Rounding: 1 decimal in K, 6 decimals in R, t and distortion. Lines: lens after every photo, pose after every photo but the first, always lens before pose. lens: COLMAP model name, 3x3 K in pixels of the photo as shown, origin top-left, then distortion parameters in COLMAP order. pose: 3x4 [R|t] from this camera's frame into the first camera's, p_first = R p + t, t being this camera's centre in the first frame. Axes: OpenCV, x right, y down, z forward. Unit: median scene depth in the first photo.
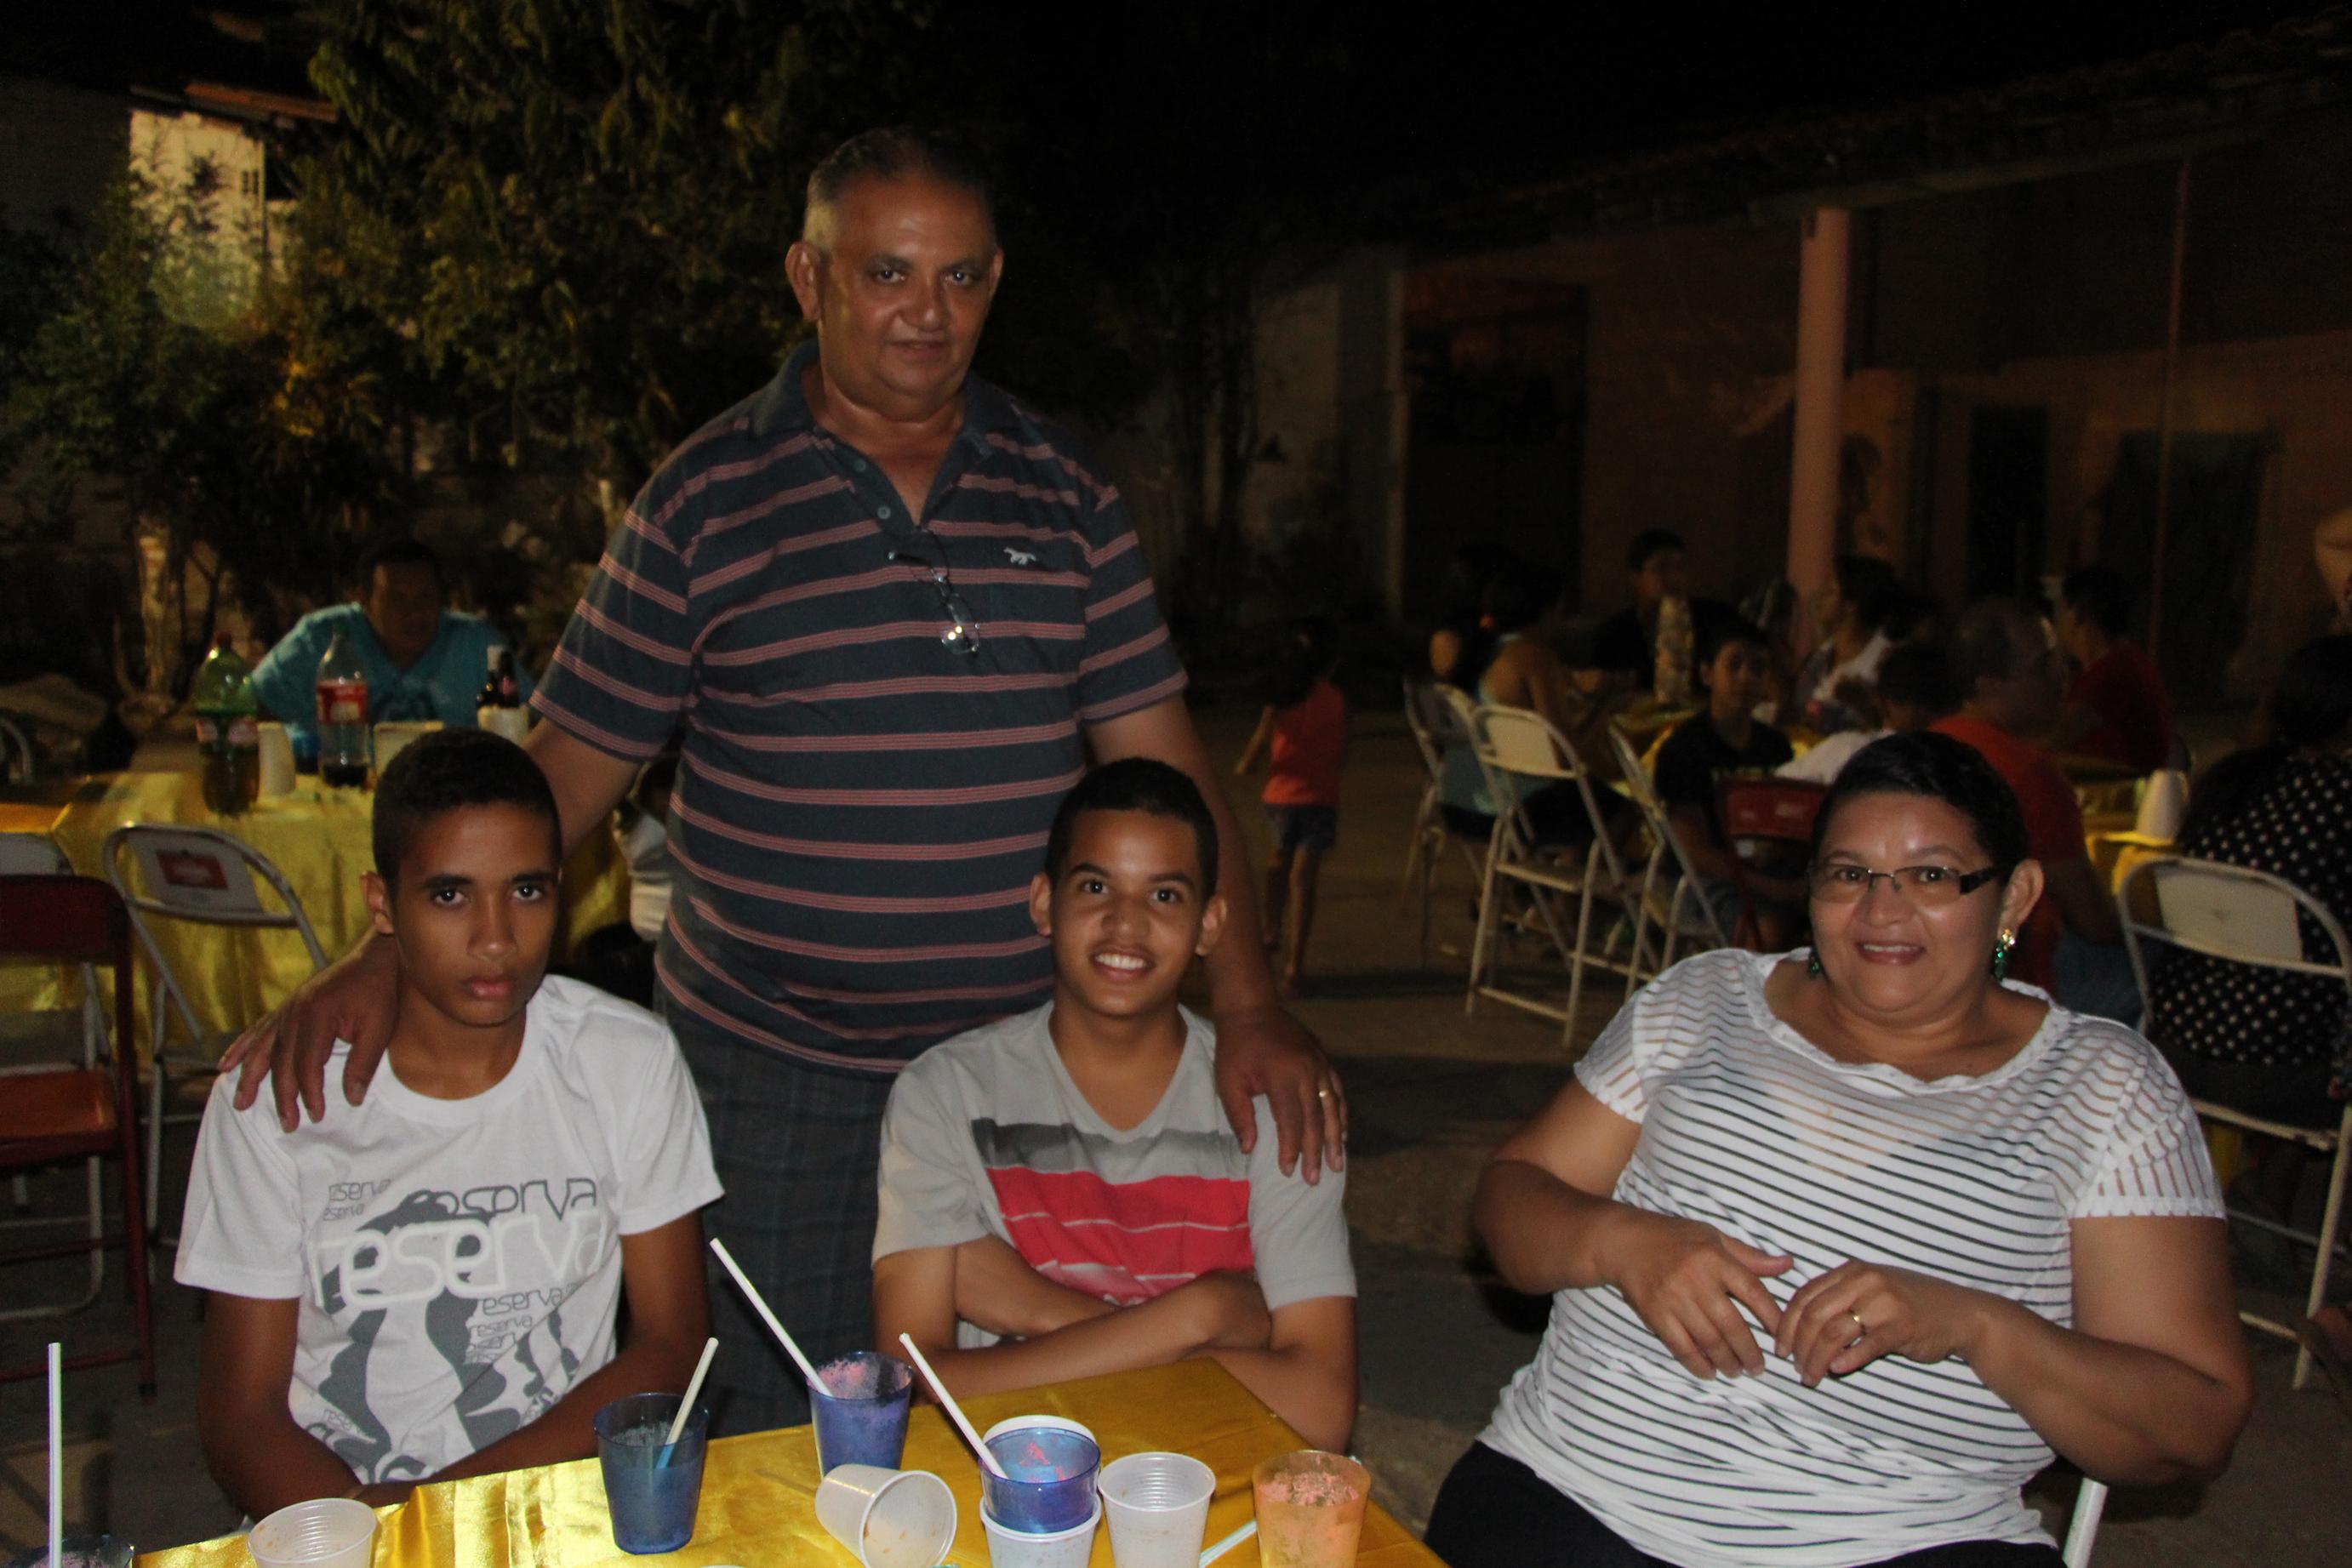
lens RADIAL K [[2011.9, 0, 1176.0], [0, 2011.9, 784.0], [0, 0, 1]] dist [-0.181780, 0.195856]
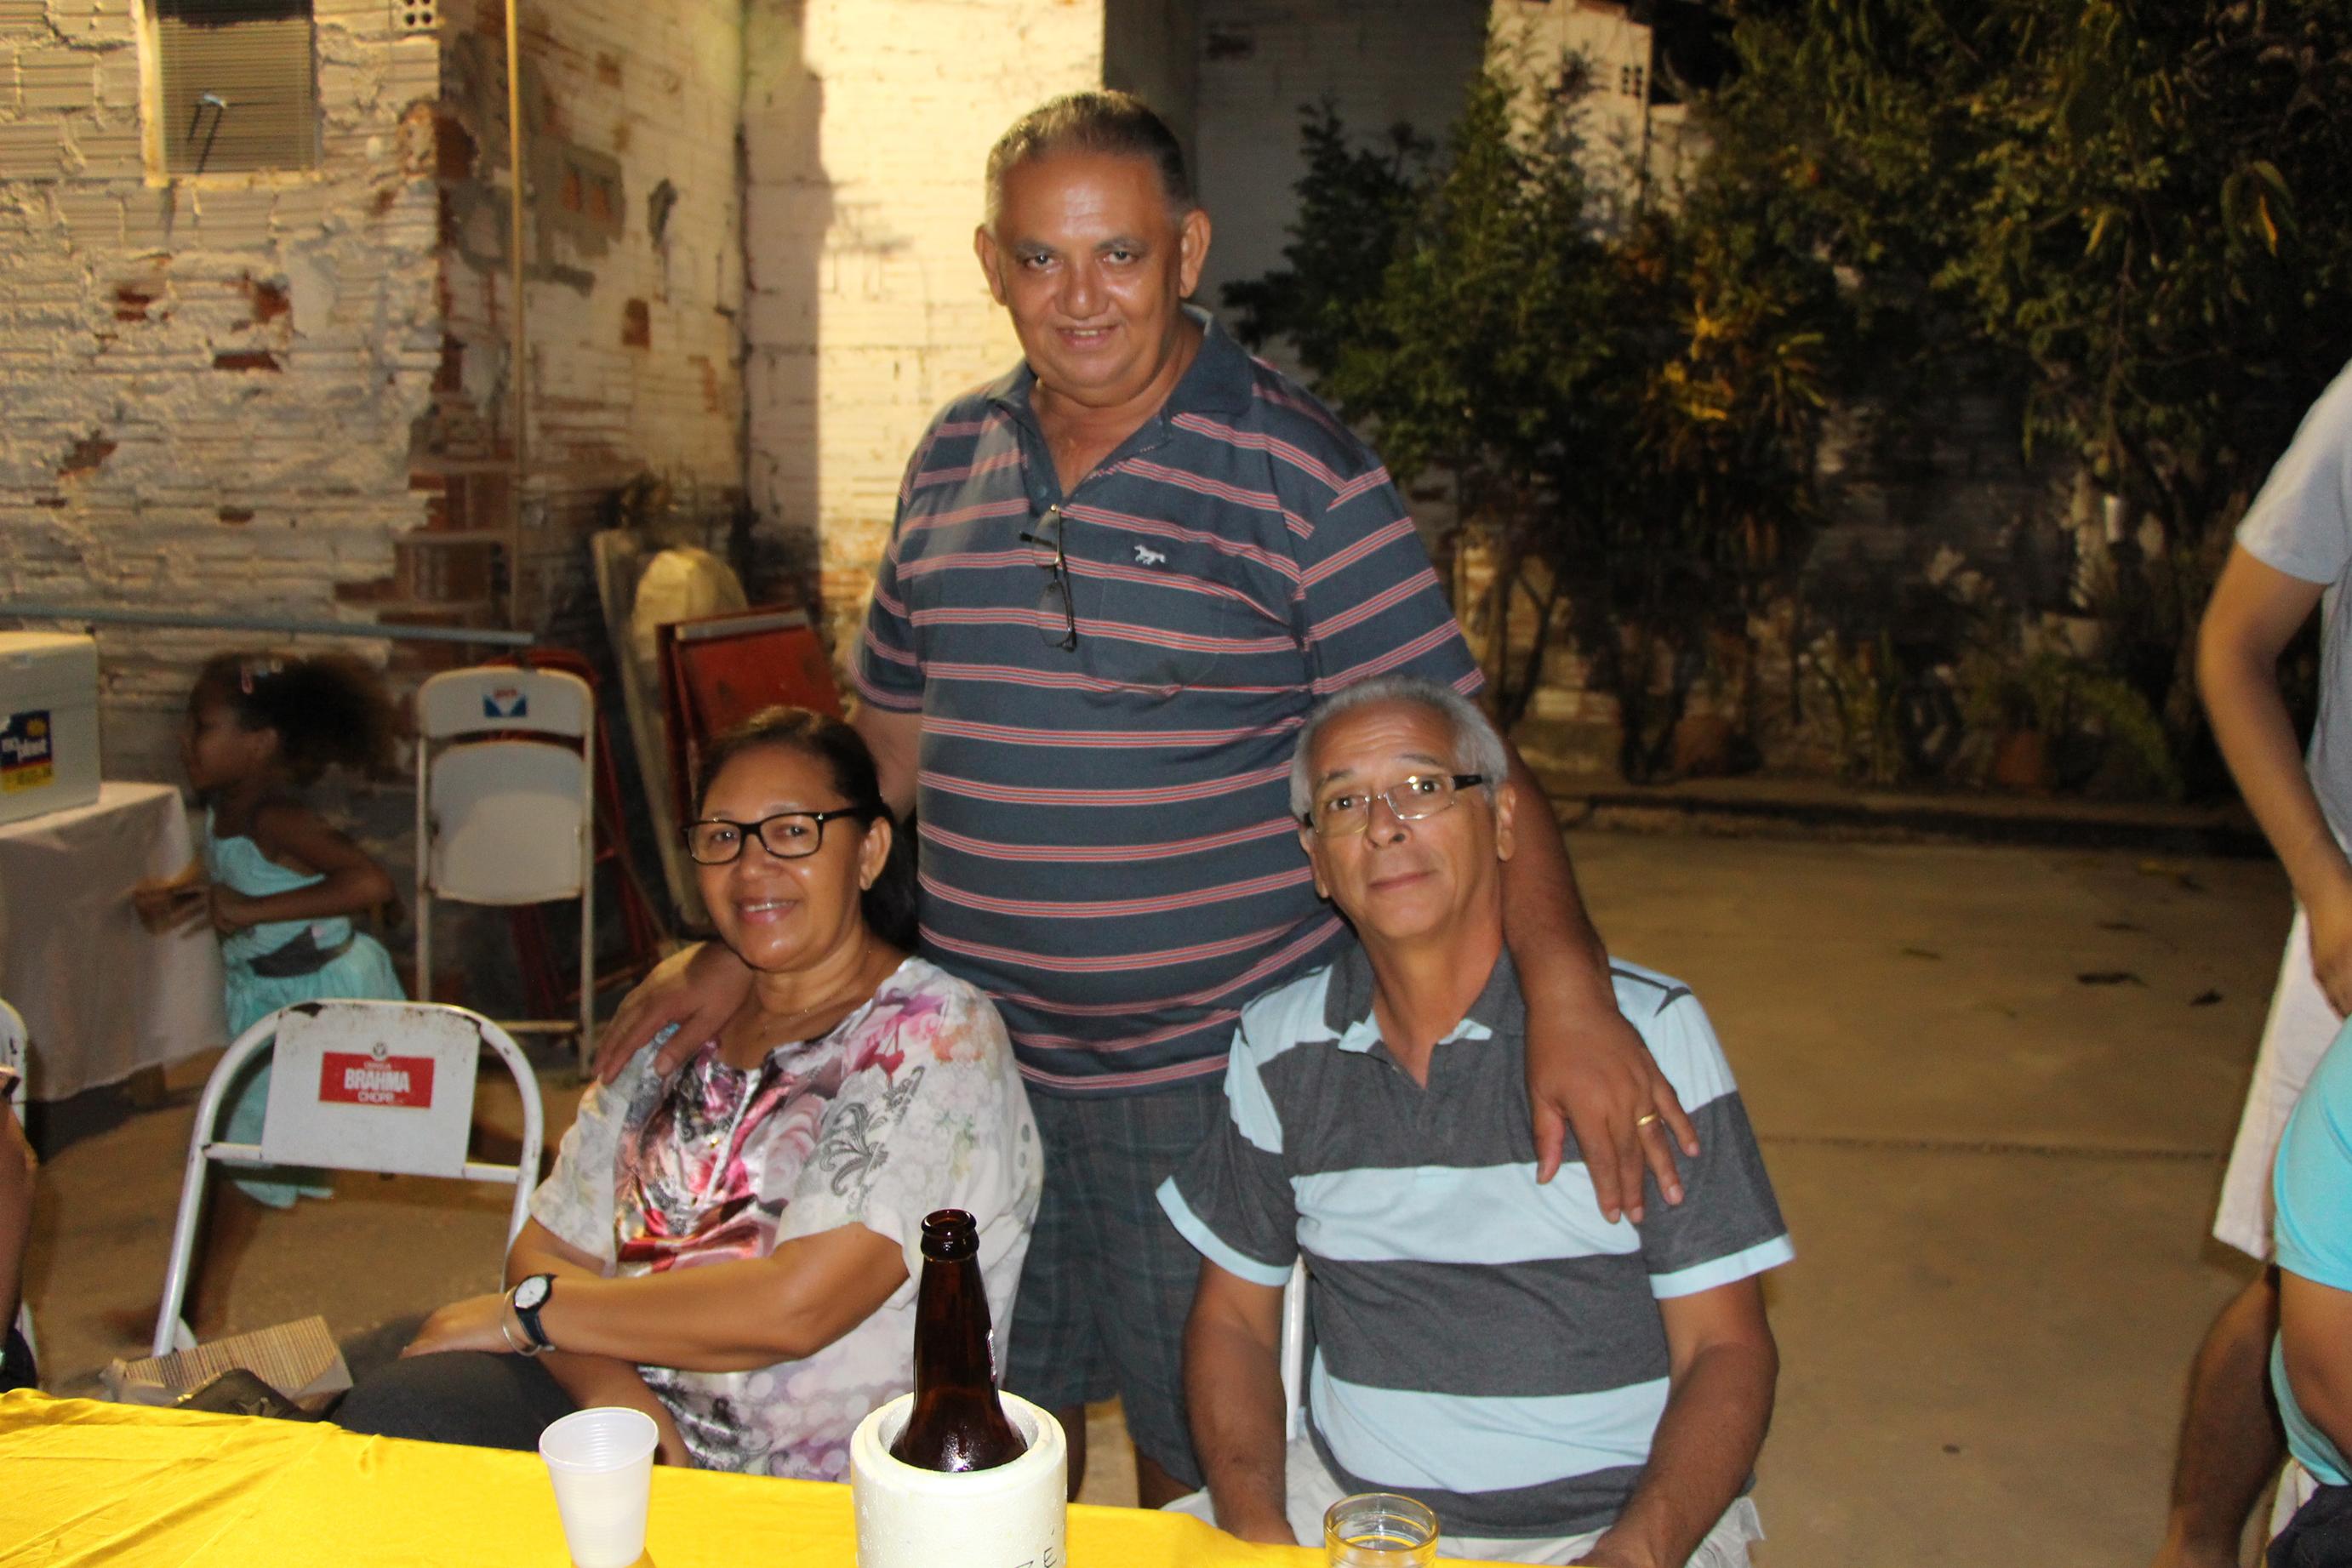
lens RADIAL K [[2011.9, 0, 1176.0], [0, 2011.9, 784.0], [0, 0, 1]] dist [-0.181780, 0.195856]
pose [[0.855492, 0.083533, -0.511035, -0.221133], [-0.083066, 0.996260, 0.023792, -0.045092], [0.511111, 0.022096, 0.859231, 0.269652]]
